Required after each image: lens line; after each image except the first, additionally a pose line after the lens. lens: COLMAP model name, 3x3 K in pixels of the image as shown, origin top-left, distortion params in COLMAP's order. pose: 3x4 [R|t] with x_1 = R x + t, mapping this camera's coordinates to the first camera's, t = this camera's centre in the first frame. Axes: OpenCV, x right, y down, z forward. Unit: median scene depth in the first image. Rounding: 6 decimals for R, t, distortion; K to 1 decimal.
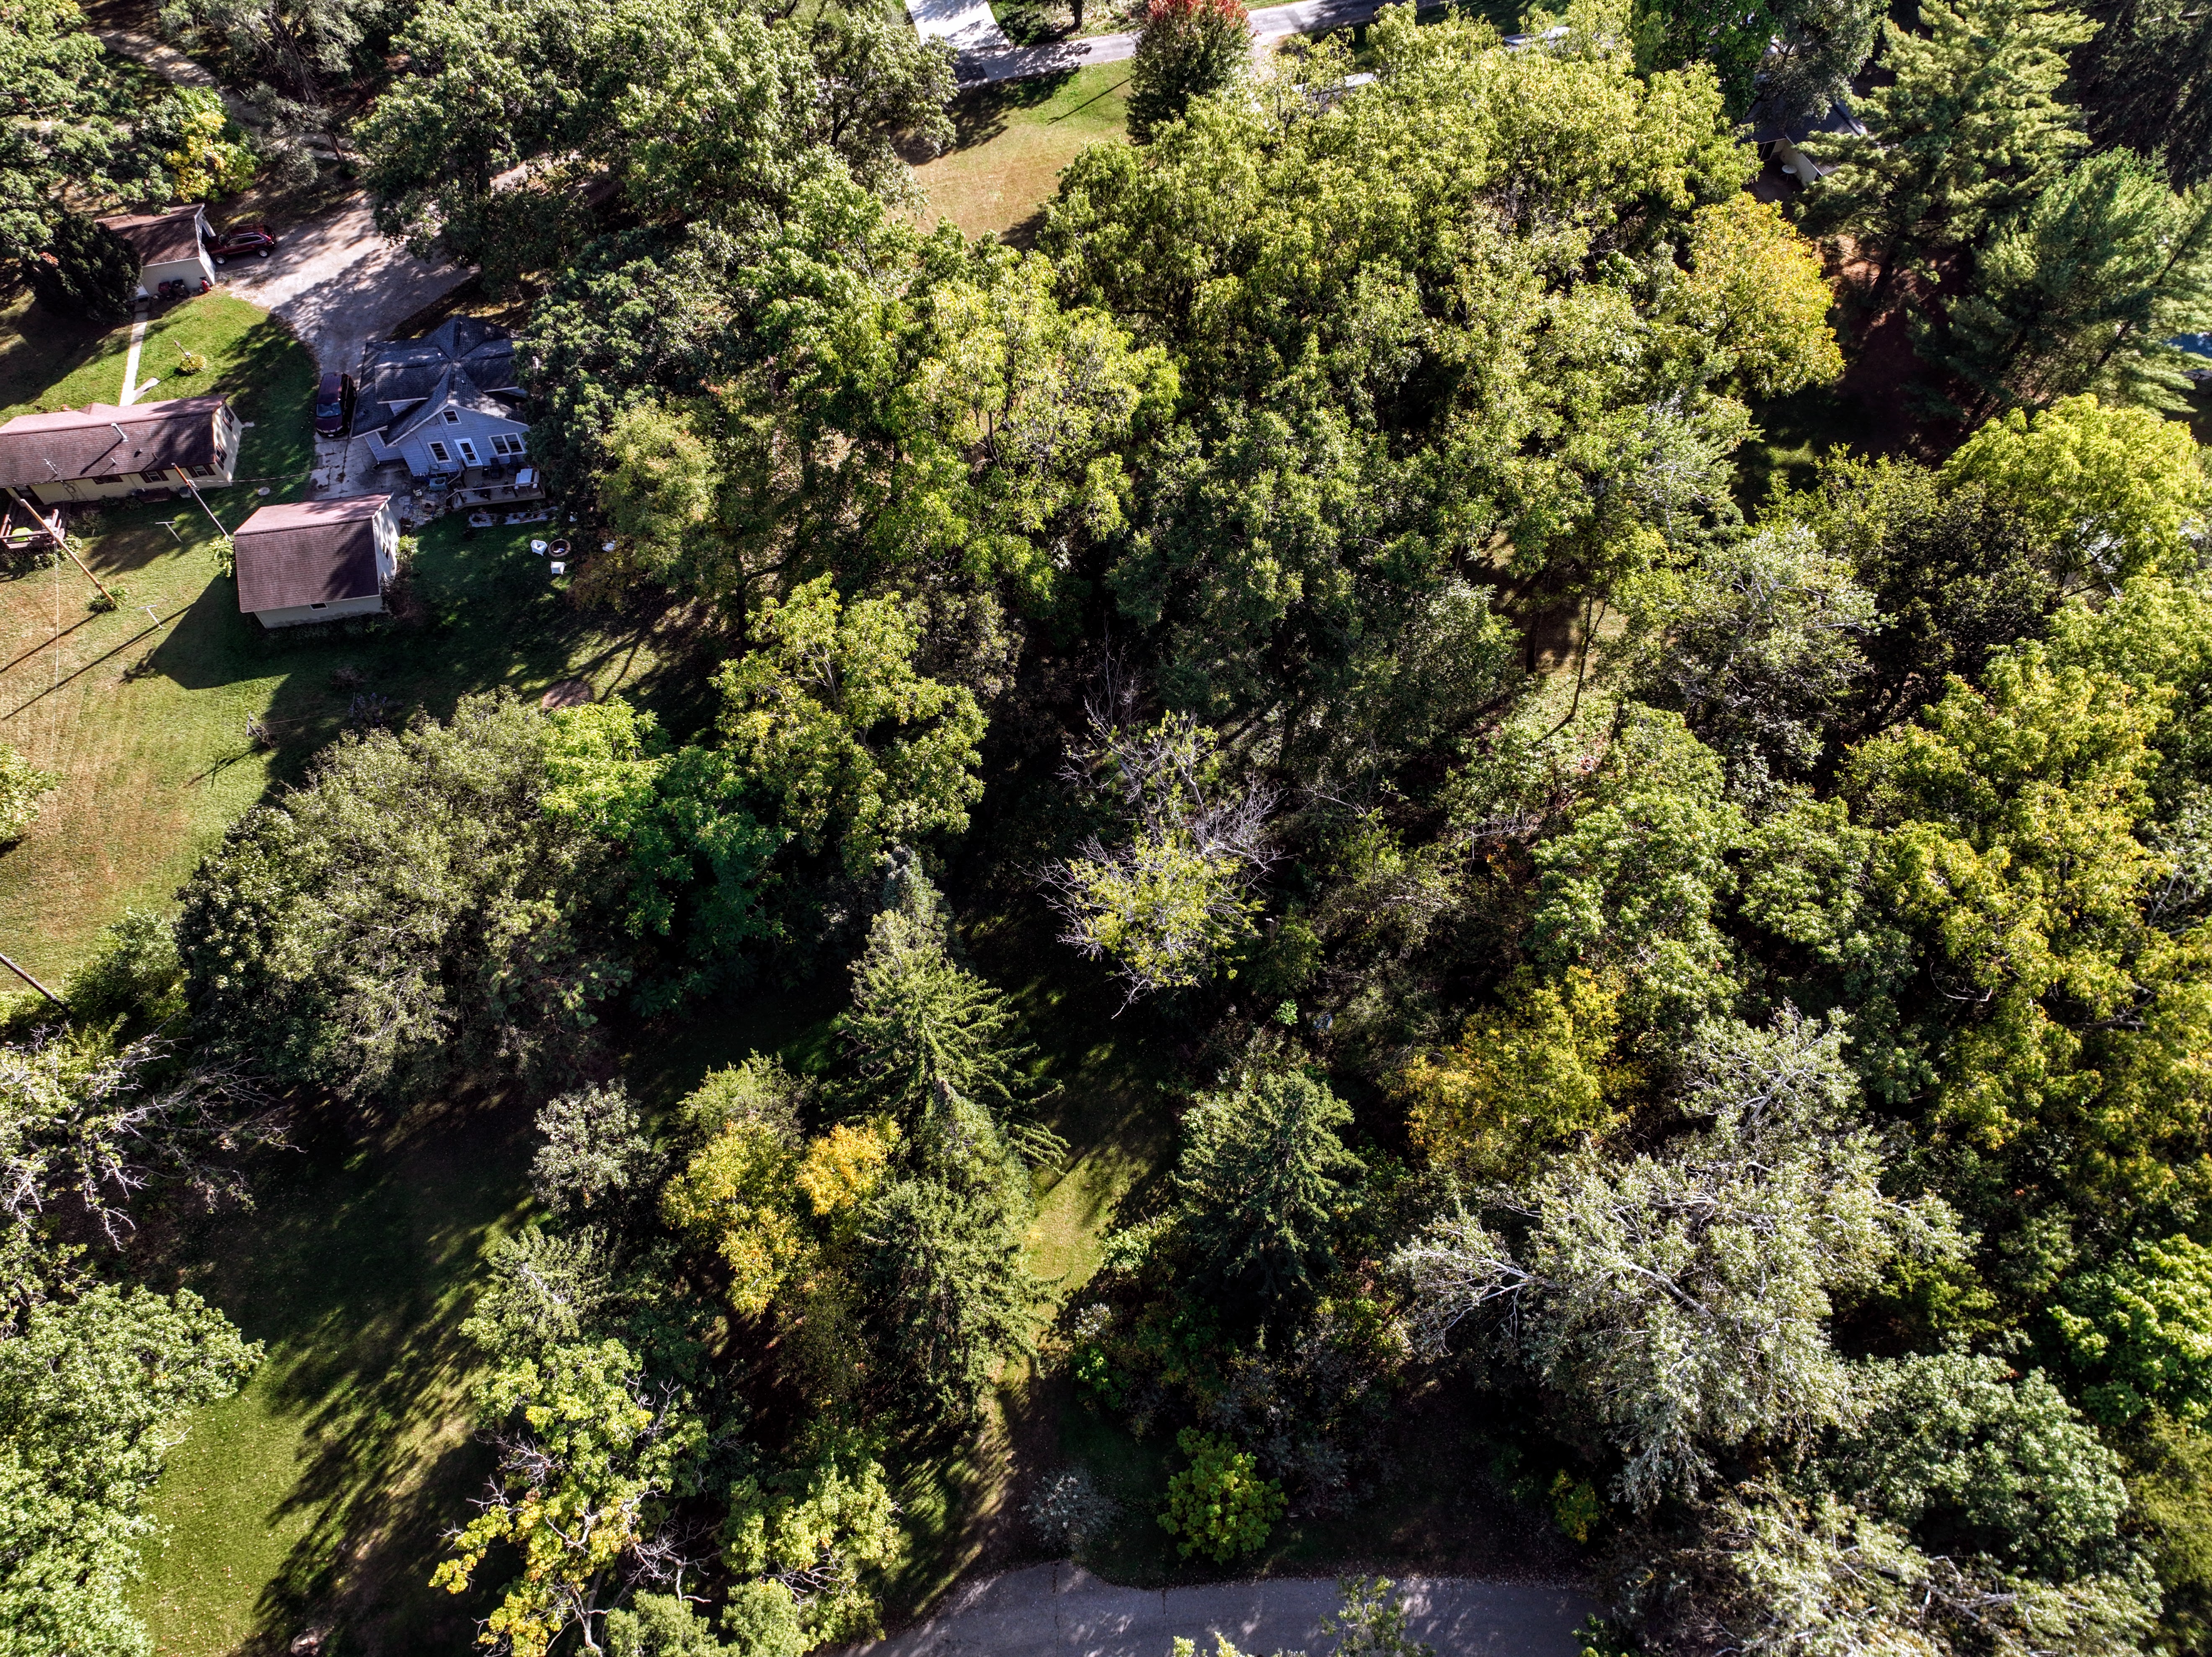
lens RADIAL K [[1553.9, 0, 1111.2], [0, 1553.9, 825.6], [0, 0, 1]] dist [-0.005479, 0.024504]
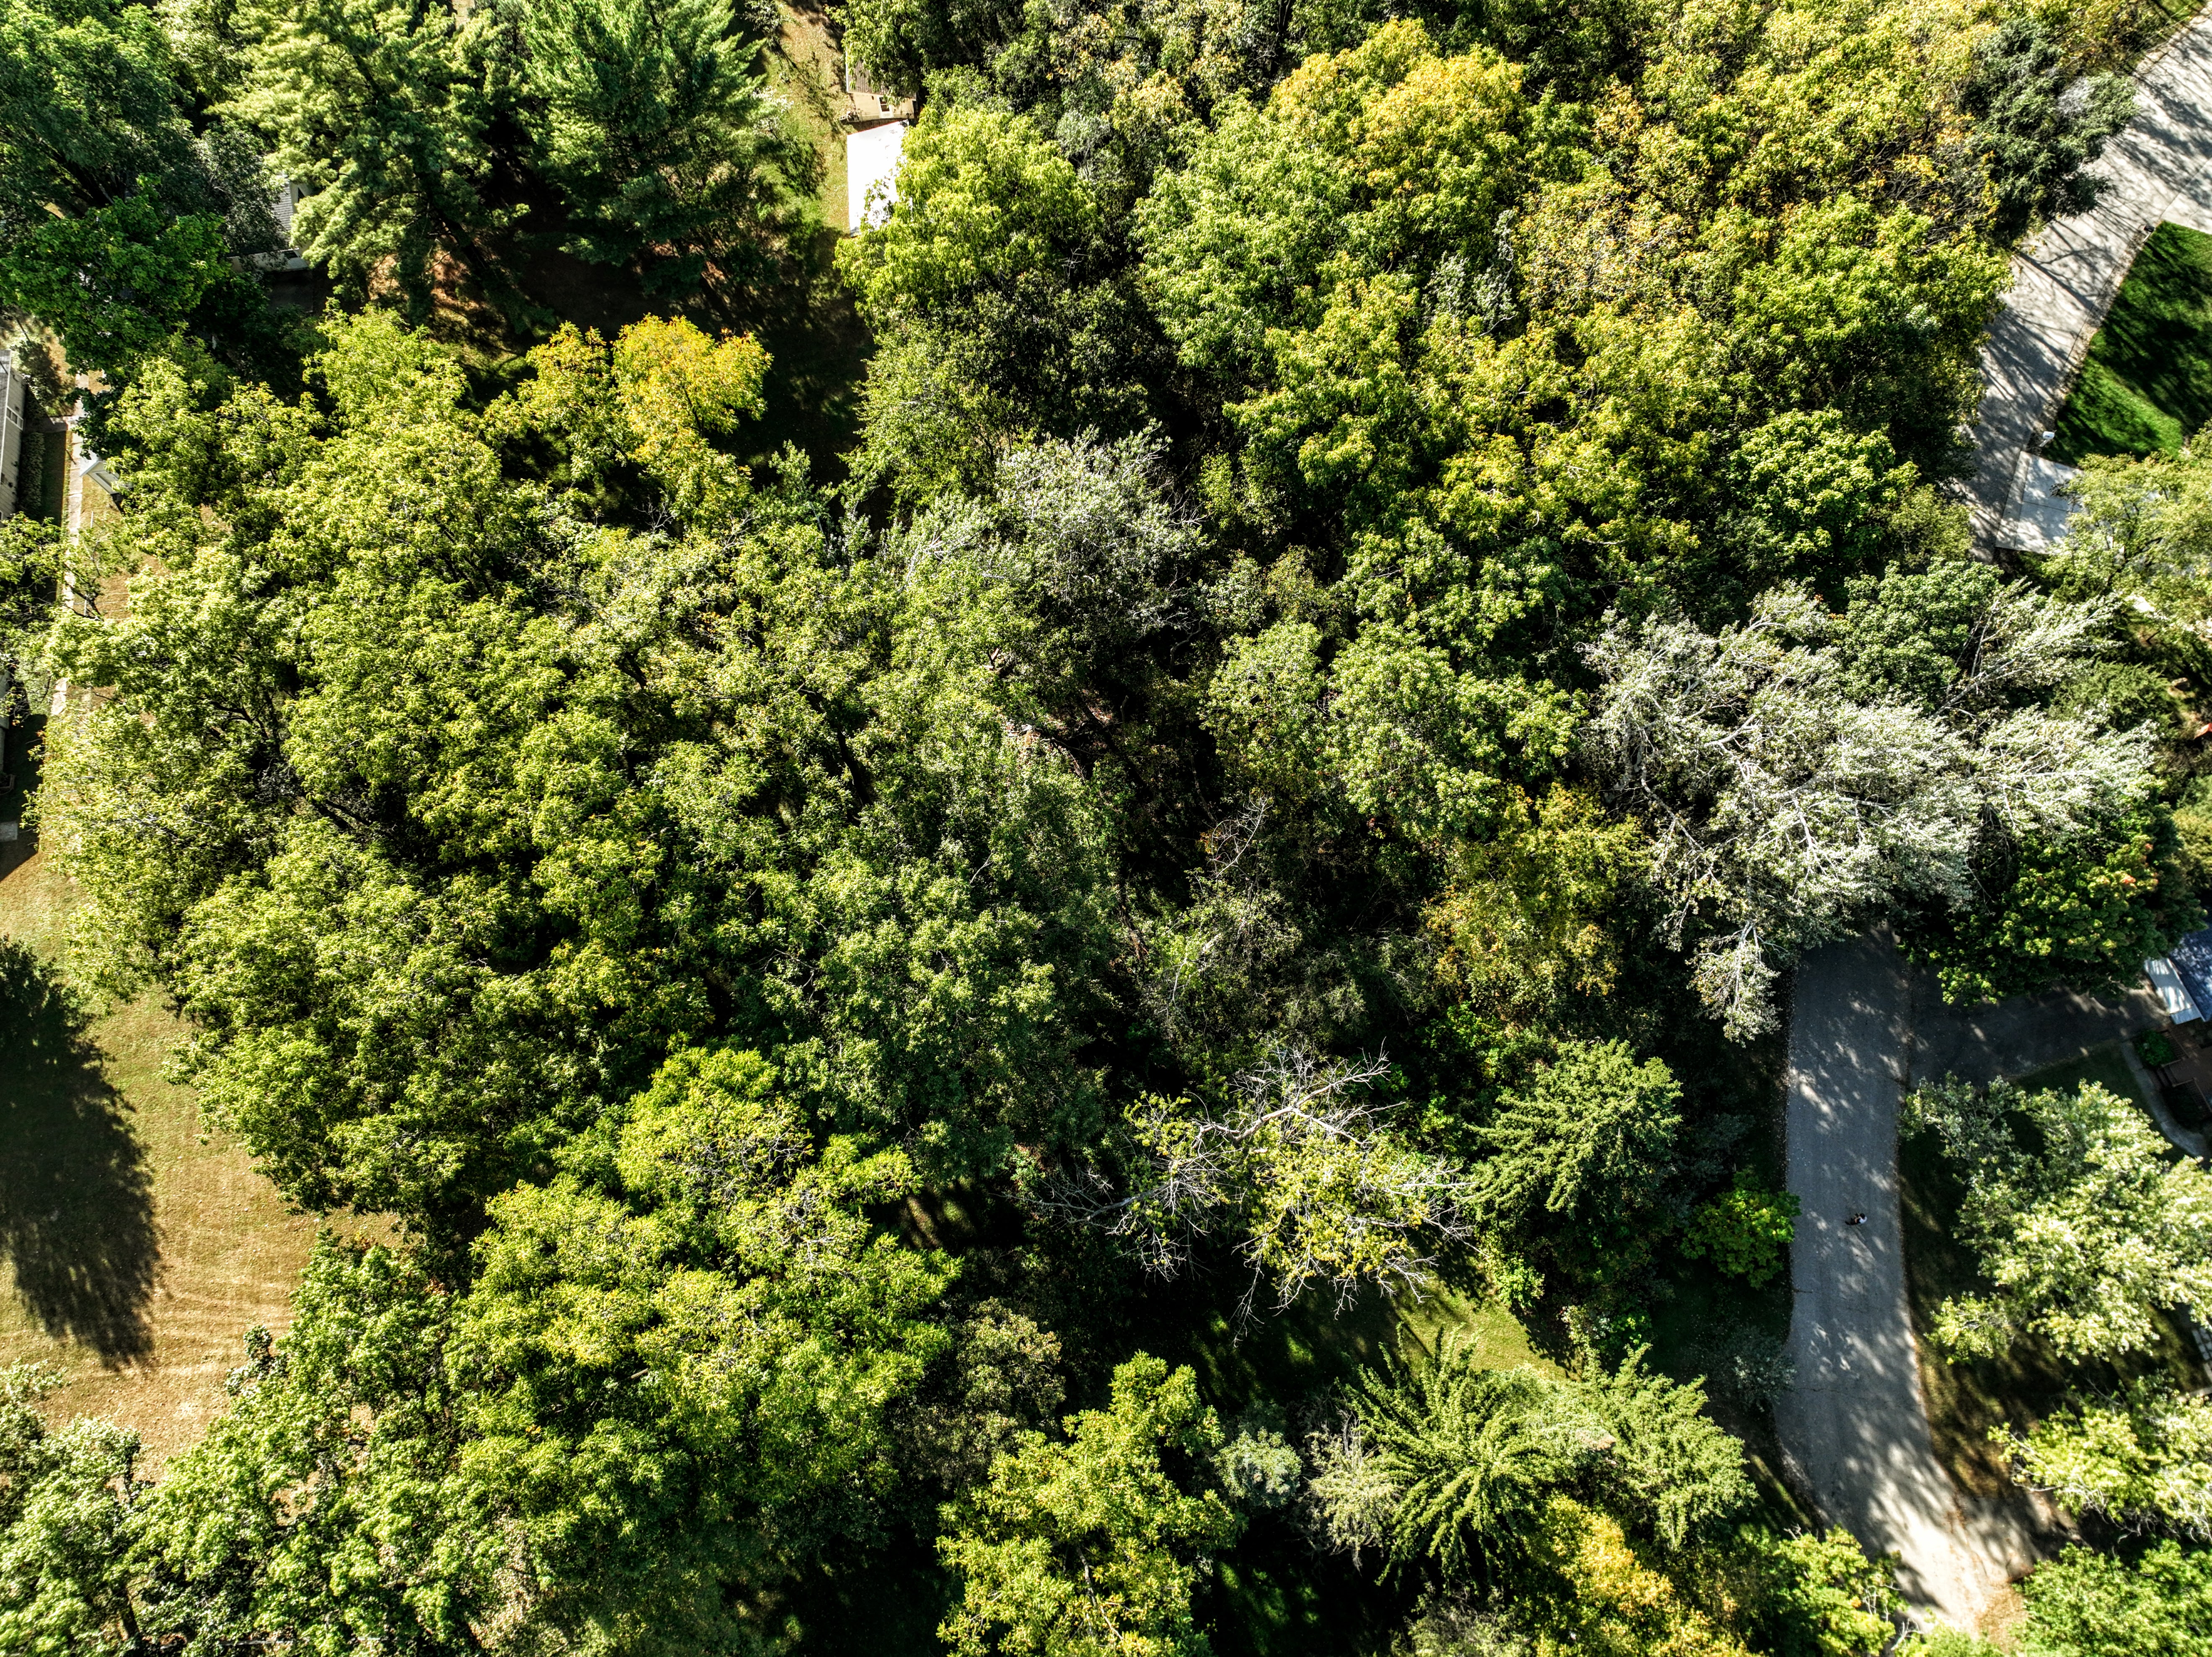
lens RADIAL K [[1553.9, 0, 1111.2], [0, 1553.9, 825.6], [0, 0, 1]] dist [-0.005479, 0.024504]
pose [[0.130252, -0.929509, 0.345034, -0.114252], [0.831562, 0.291929, 0.472527, -0.609666], [-0.539944, 0.225369, 0.810968, 0.257289]]
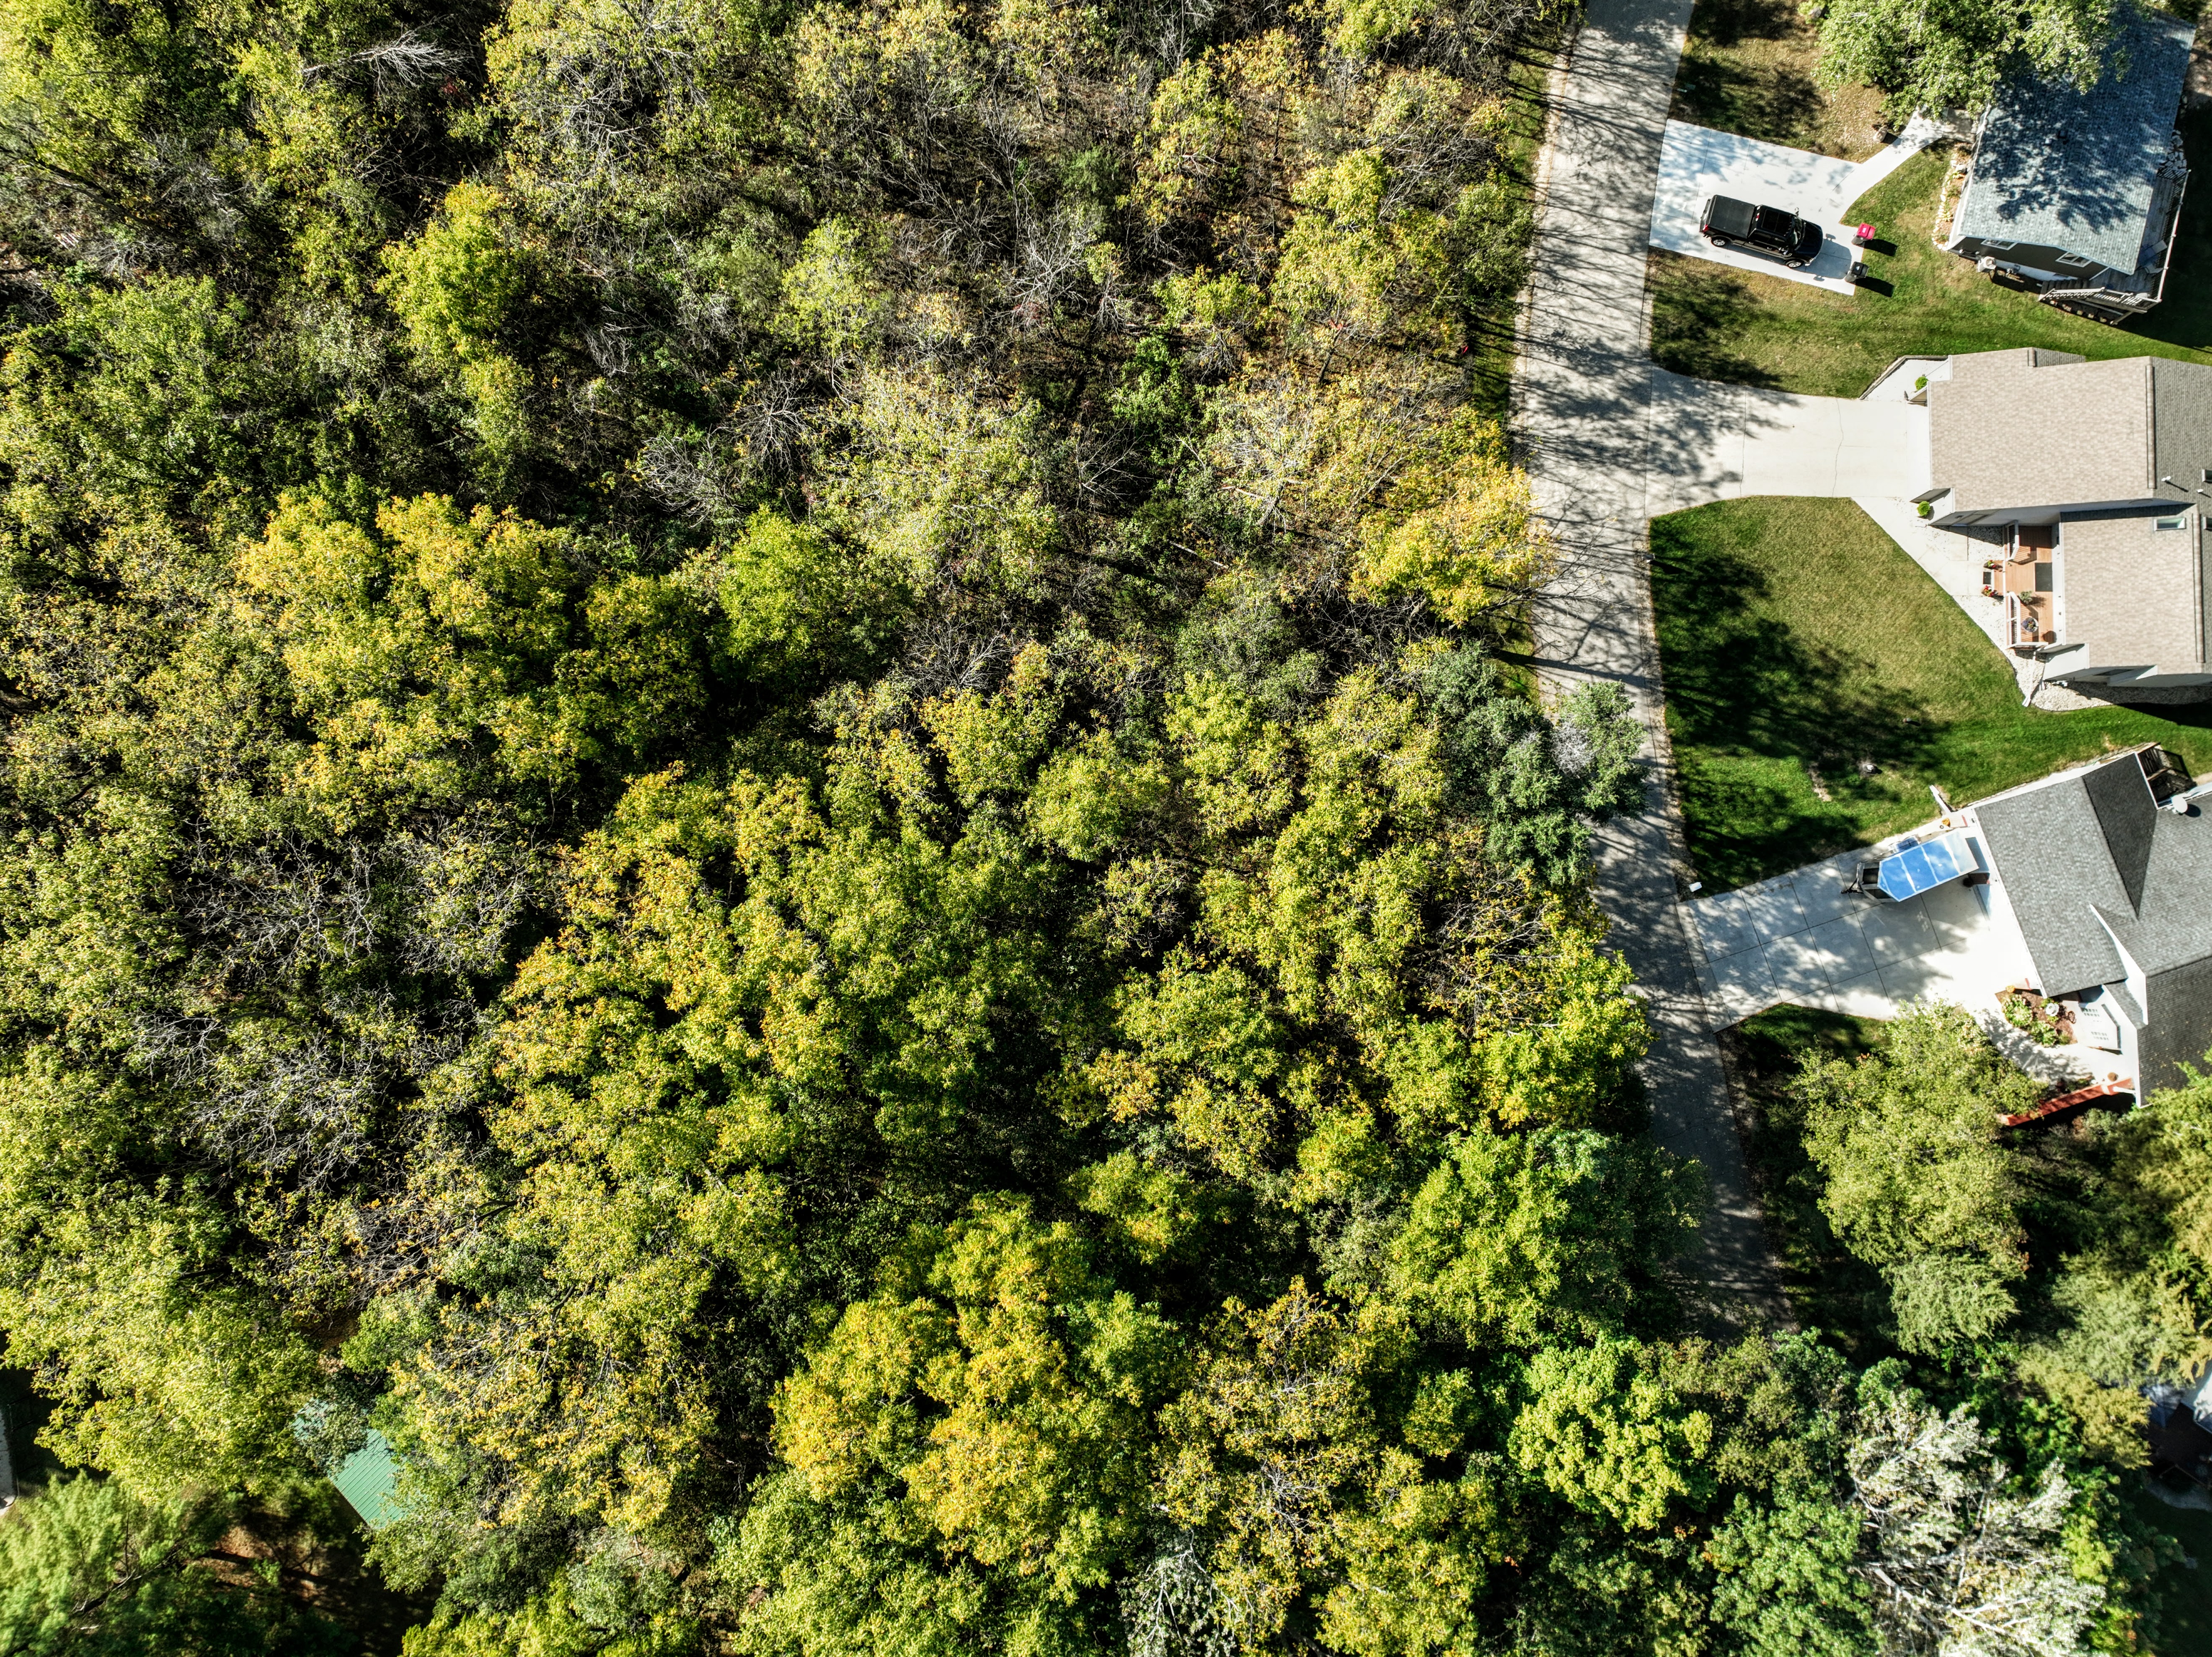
lens RADIAL K [[1553.9, 0, 1111.2], [0, 1553.9, 825.6], [0, 0, 1]] dist [-0.005479, 0.024504]
pose [[-0.511043, -0.856520, 0.072164, 0.988367], [0.723856, -0.383570, 0.573504, -0.353256], [-0.463538, 0.345321, 0.816018, 0.068182]]
